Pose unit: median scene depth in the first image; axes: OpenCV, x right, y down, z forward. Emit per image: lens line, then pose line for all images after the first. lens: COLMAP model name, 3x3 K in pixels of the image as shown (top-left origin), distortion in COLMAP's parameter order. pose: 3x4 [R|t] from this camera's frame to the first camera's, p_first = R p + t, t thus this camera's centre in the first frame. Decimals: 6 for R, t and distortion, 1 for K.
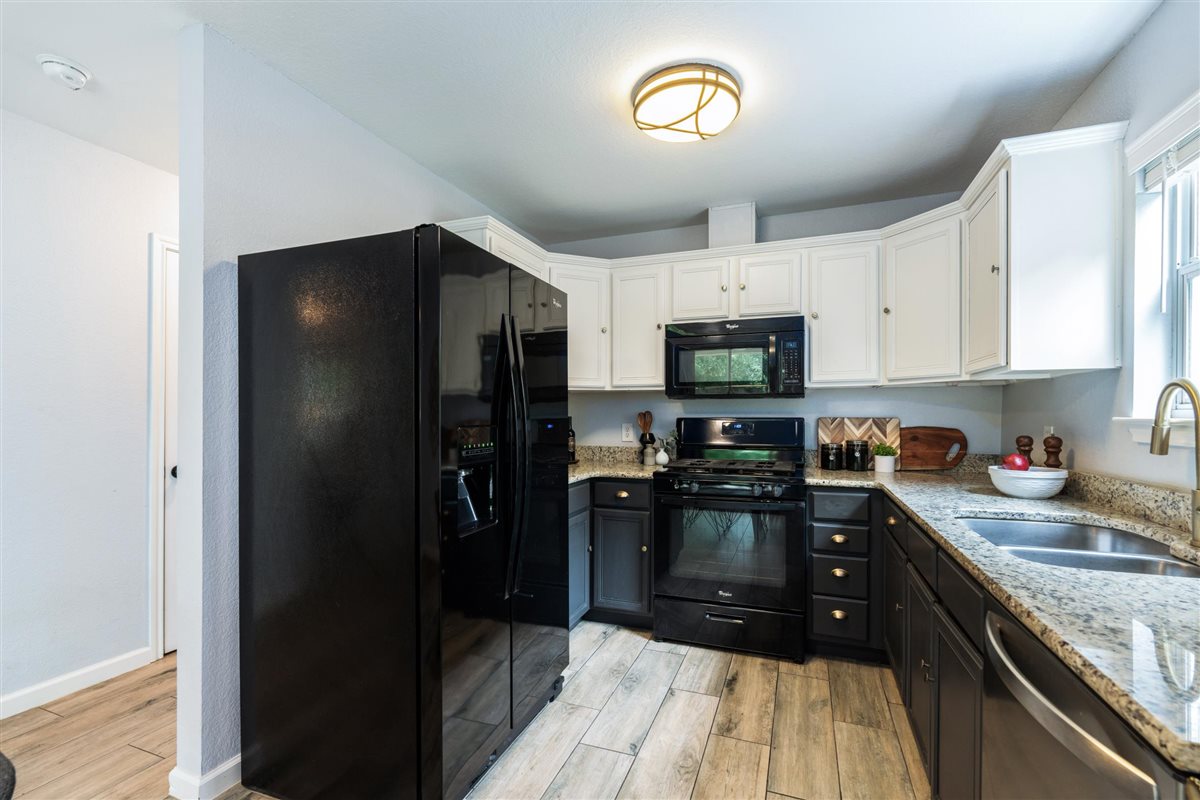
lens RADIAL K [[527.8, 0, 601.5], [0, 527.8, 409.9], [0, 0, 1]] dist [-0.005332, 0.000508]
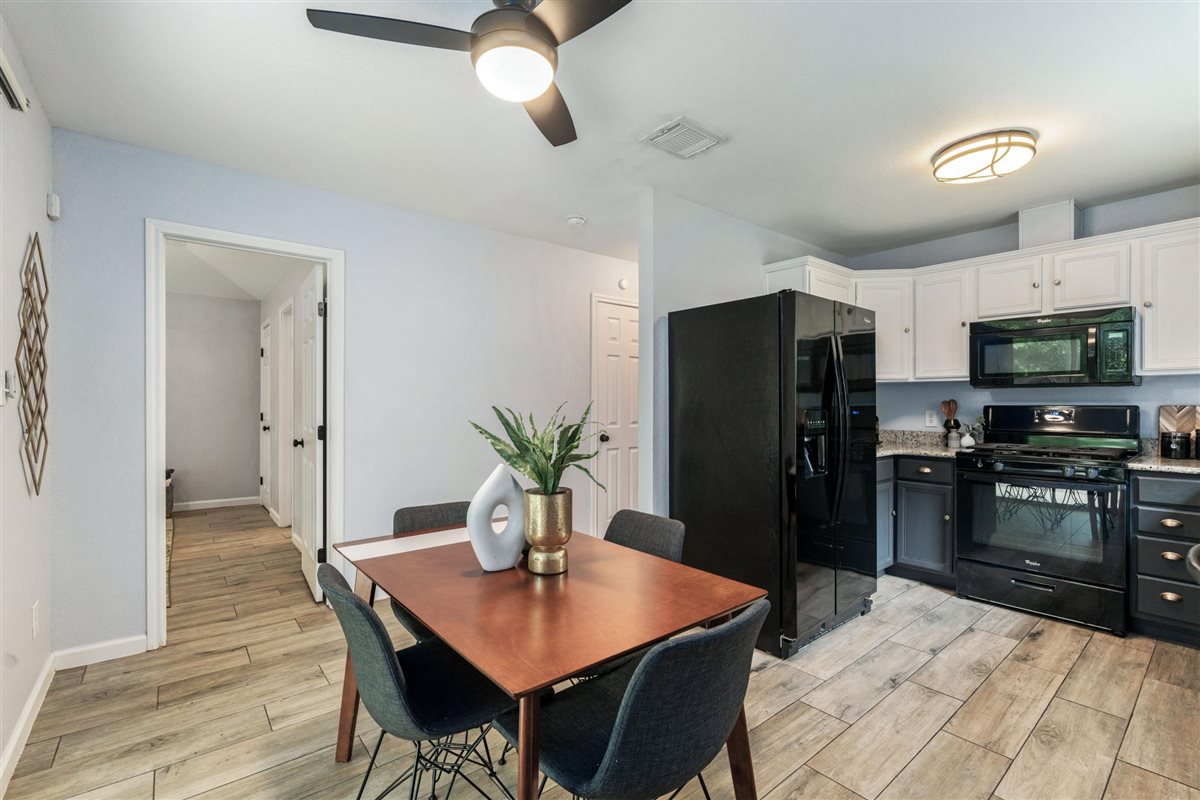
lens RADIAL K [[527.8, 0, 597.9], [0, 527.8, 403.0], [0, 0, 1]] dist [-0.005332, 0.000508]
pose [[0.866001, -0.000077, -0.500042, -0.005552], [0.004153, 0.999967, 0.007037, -0.001747], [0.500025, -0.008171, 0.865973, -0.403433]]
